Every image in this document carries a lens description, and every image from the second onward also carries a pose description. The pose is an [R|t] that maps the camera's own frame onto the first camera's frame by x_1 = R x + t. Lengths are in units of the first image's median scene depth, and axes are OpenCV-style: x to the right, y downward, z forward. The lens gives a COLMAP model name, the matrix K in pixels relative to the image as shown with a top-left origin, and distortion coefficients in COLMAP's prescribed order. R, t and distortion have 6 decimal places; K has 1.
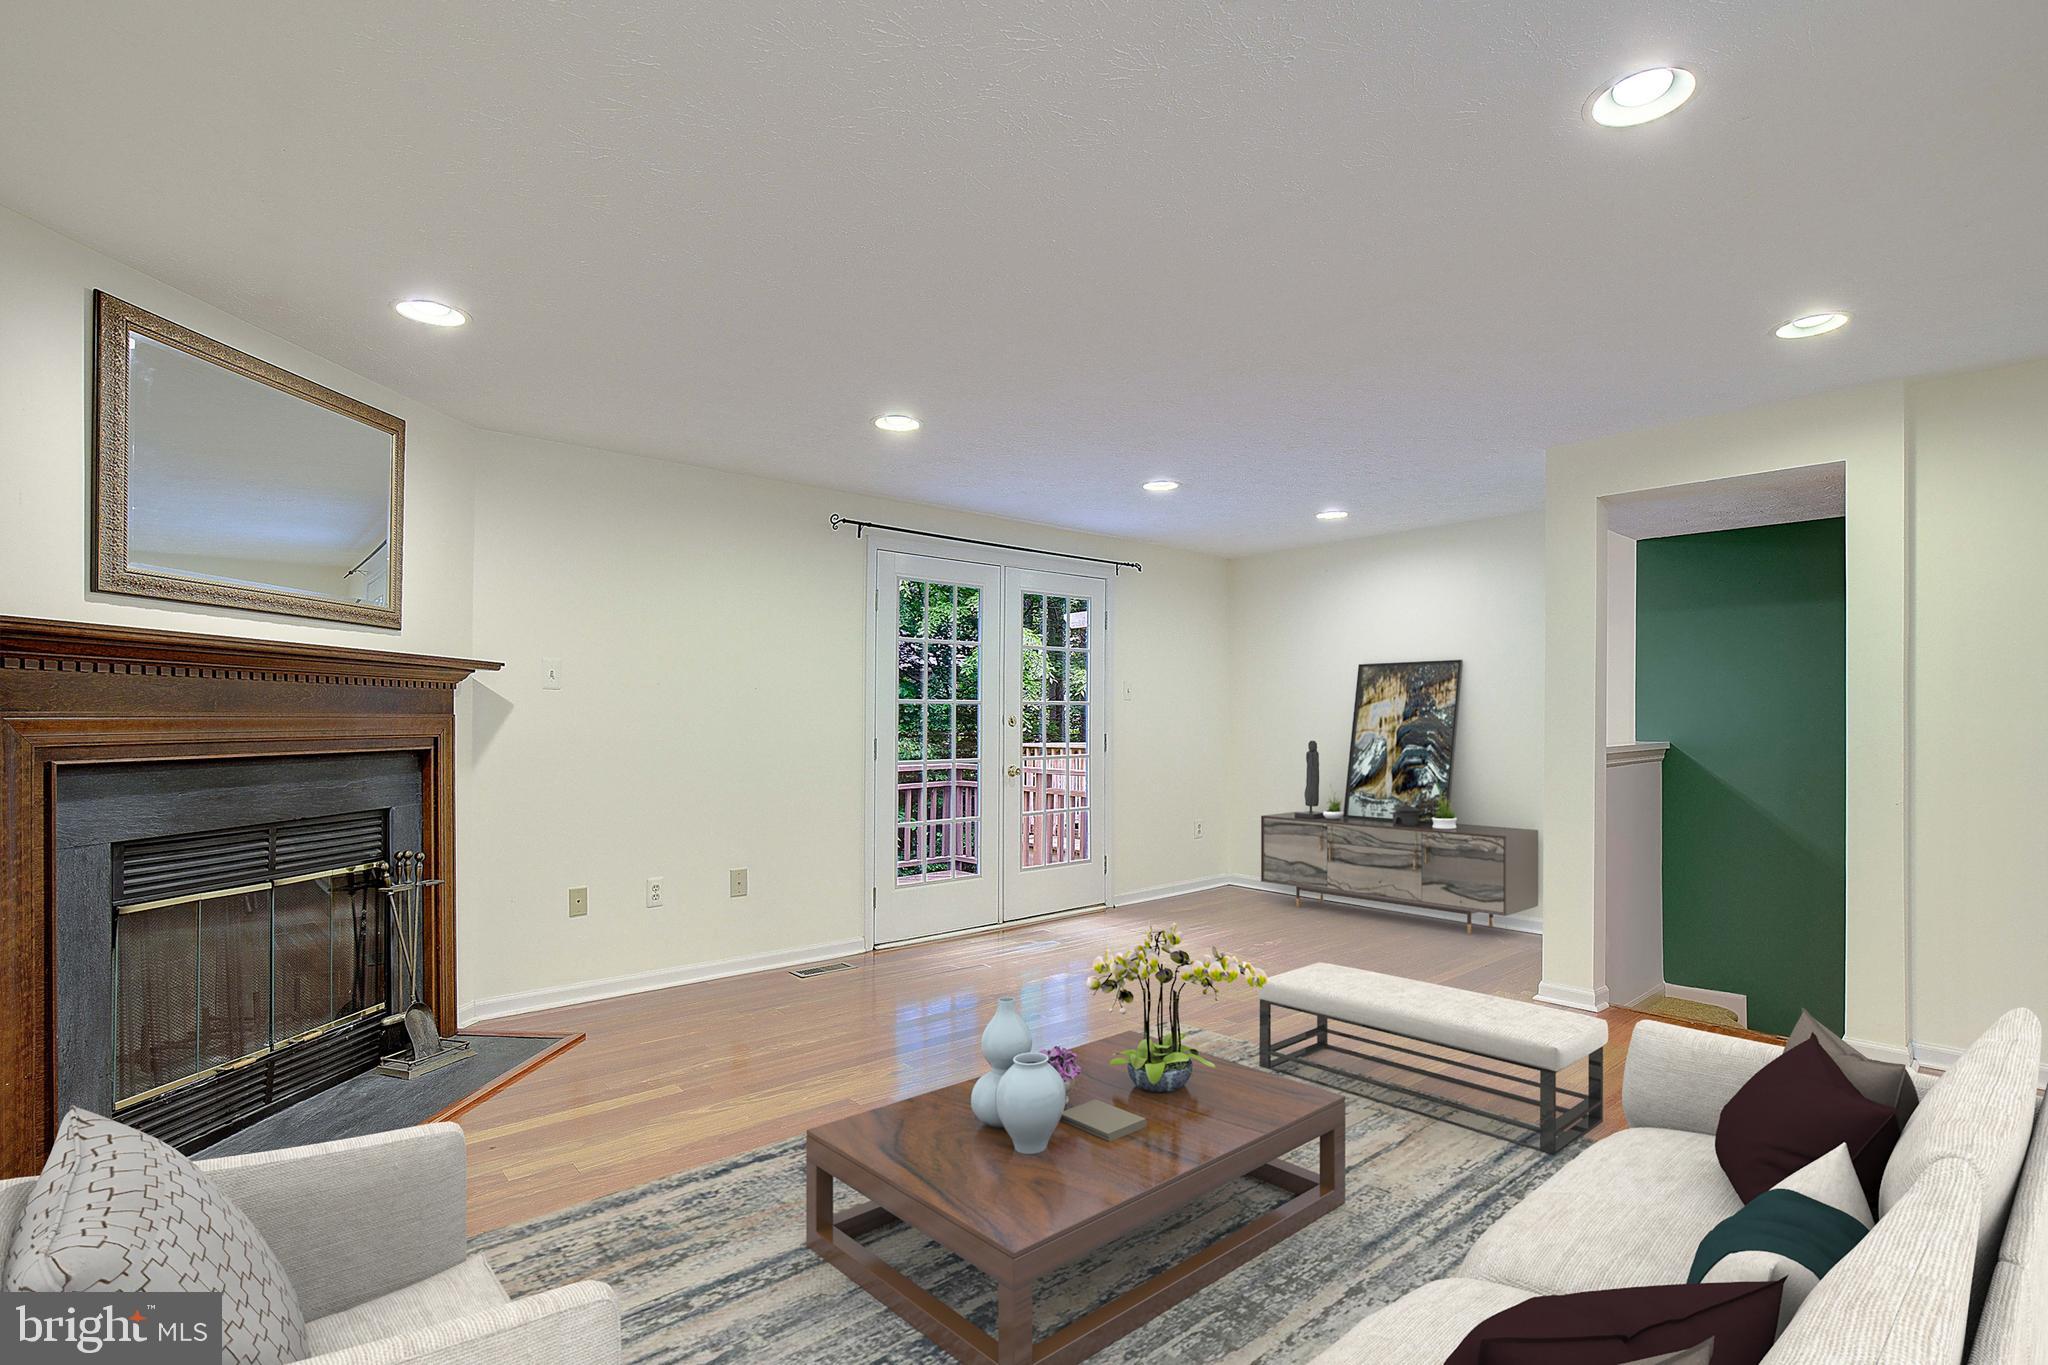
lens RADIAL K [[1011.7, 0, 1021.9], [0, 1011.7, 714.2], [0, 0, 1]] dist [-0.003621, -0.001074]
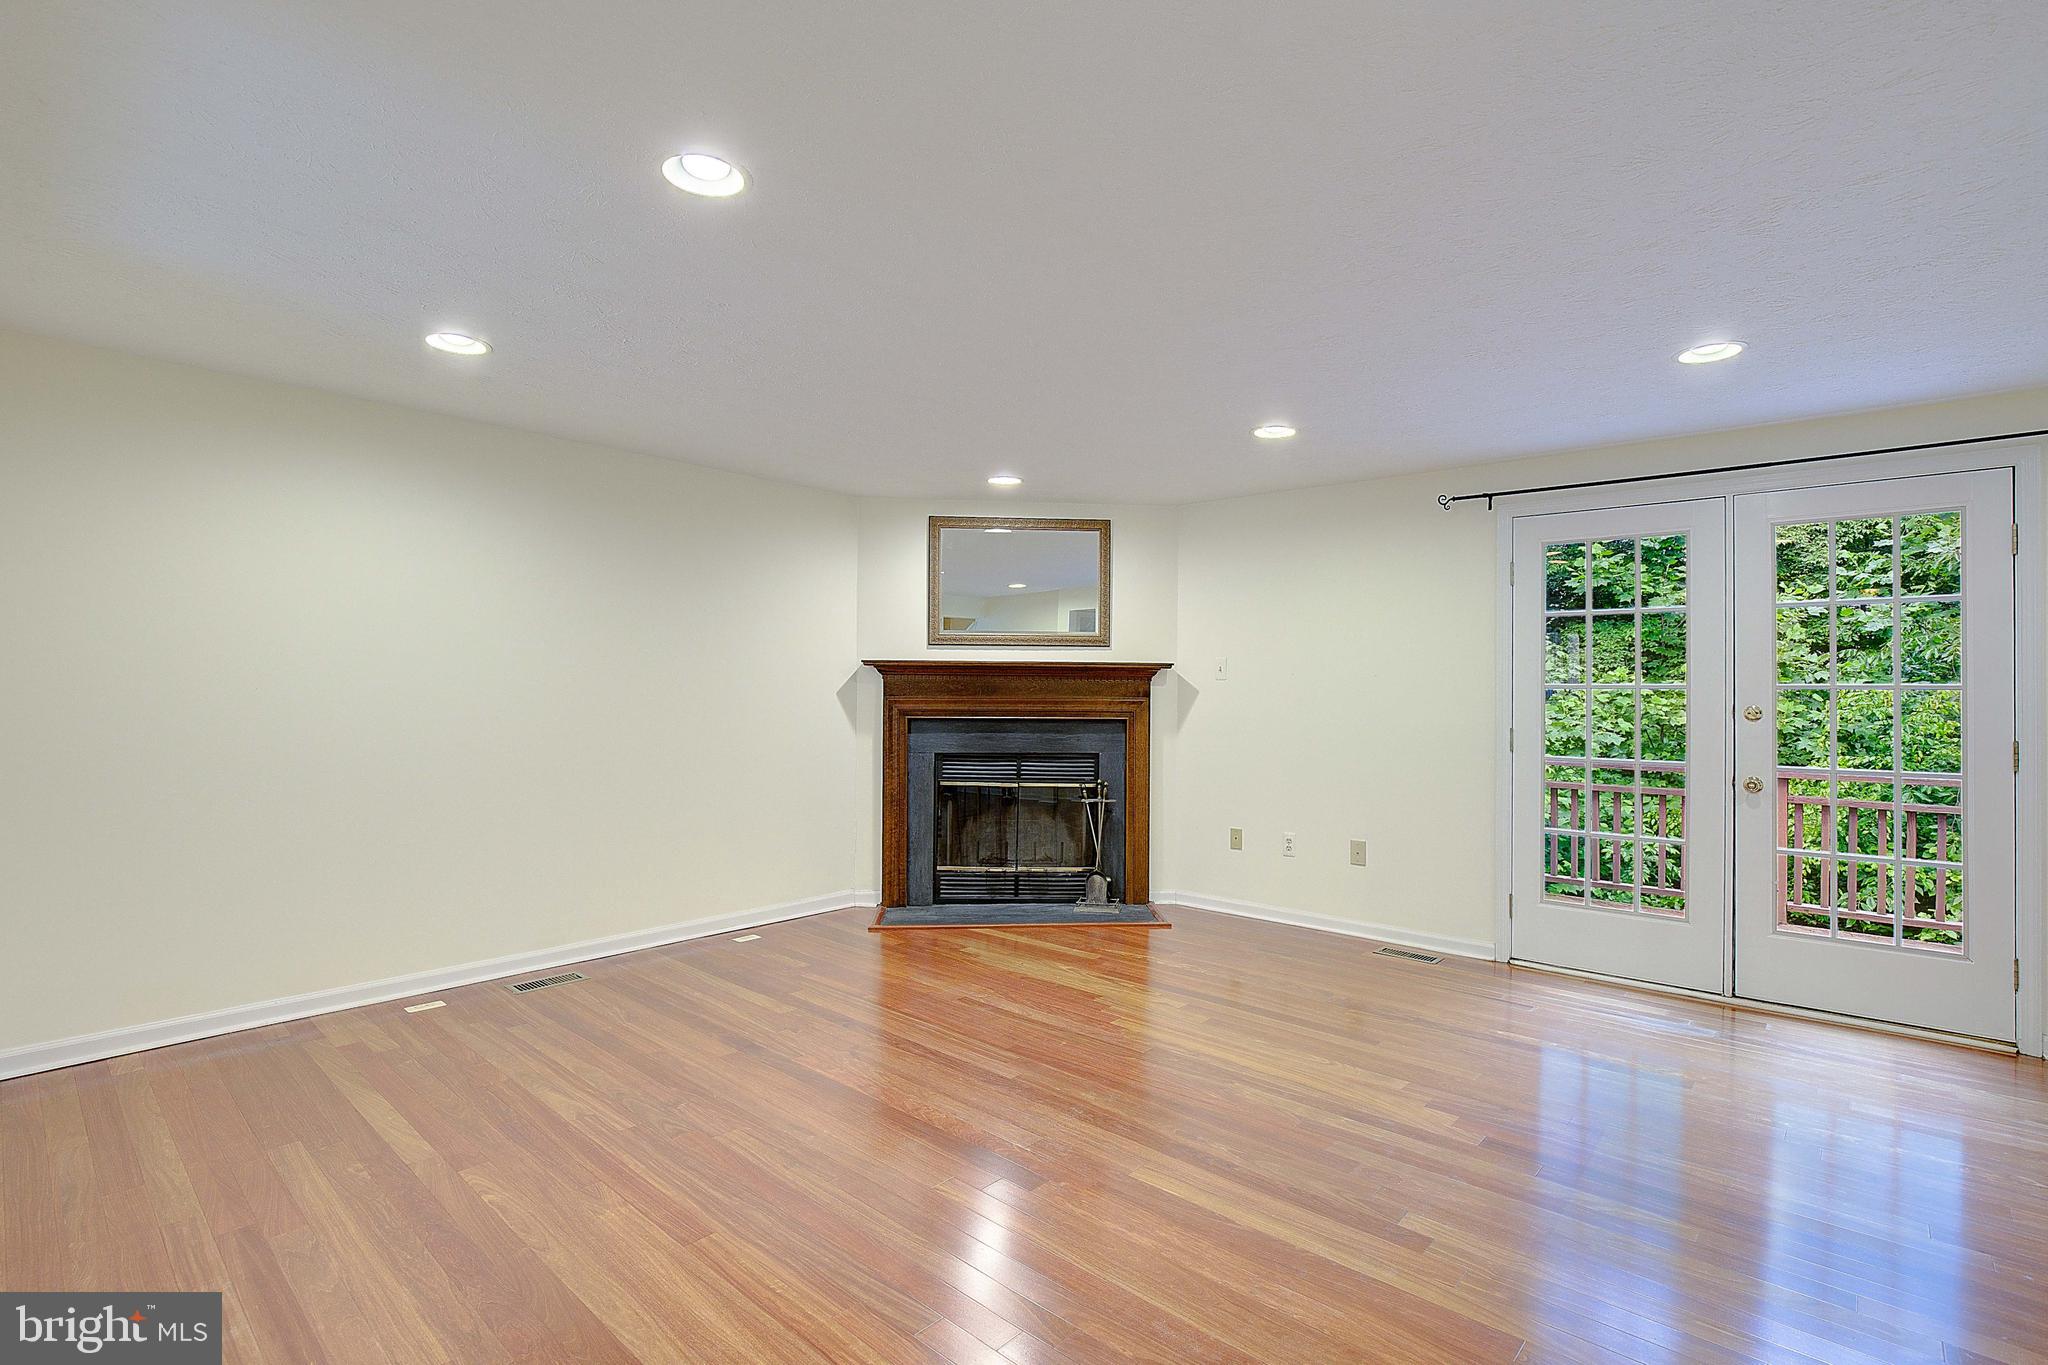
lens RADIAL K [[993.8, 0, 1024.0], [0, 993.8, 682.5], [0, 0, 1]] dist [-0.000794, -0.000269]
pose [[0.107319, -0.004428, -0.994215, 0.986133], [-0.001644, 0.999988, -0.004631, -0.016804], [0.994223, 0.002132, 0.107310, 0.684580]]
